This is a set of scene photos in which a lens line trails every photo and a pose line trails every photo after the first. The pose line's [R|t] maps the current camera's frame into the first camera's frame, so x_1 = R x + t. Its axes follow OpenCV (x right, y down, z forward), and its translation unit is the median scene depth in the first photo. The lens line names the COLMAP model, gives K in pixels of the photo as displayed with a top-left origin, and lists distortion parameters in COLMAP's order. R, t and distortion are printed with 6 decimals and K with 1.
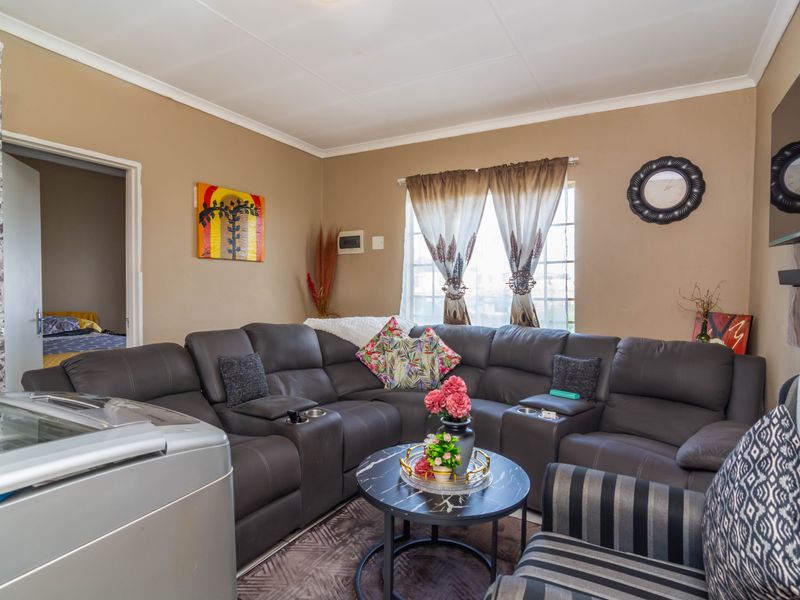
lens RADIAL K [[439.2, 0, 399.3], [0, 439.2, 299.5], [0, 0, 1]] dist [-0.003628, -0.000867]
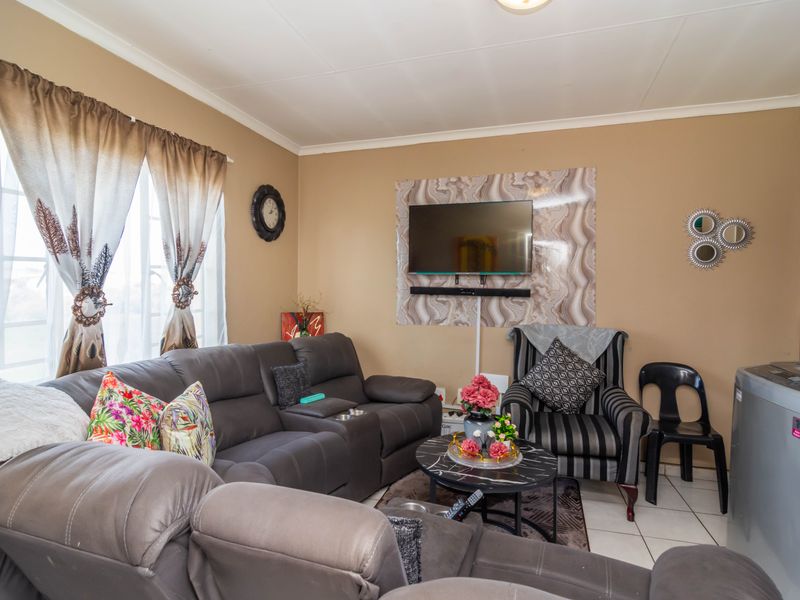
lens RADIAL K [[439.2, 0, 397.9], [0, 439.2, 297.8], [0, 0, 1]] dist [-0.003628, -0.000867]
pose [[-0.205939, -0.039871, 0.977752, -0.565130], [0.017593, 0.998857, 0.044437, -0.058494], [-0.978407, 0.026352, -0.205002, 0.798738]]
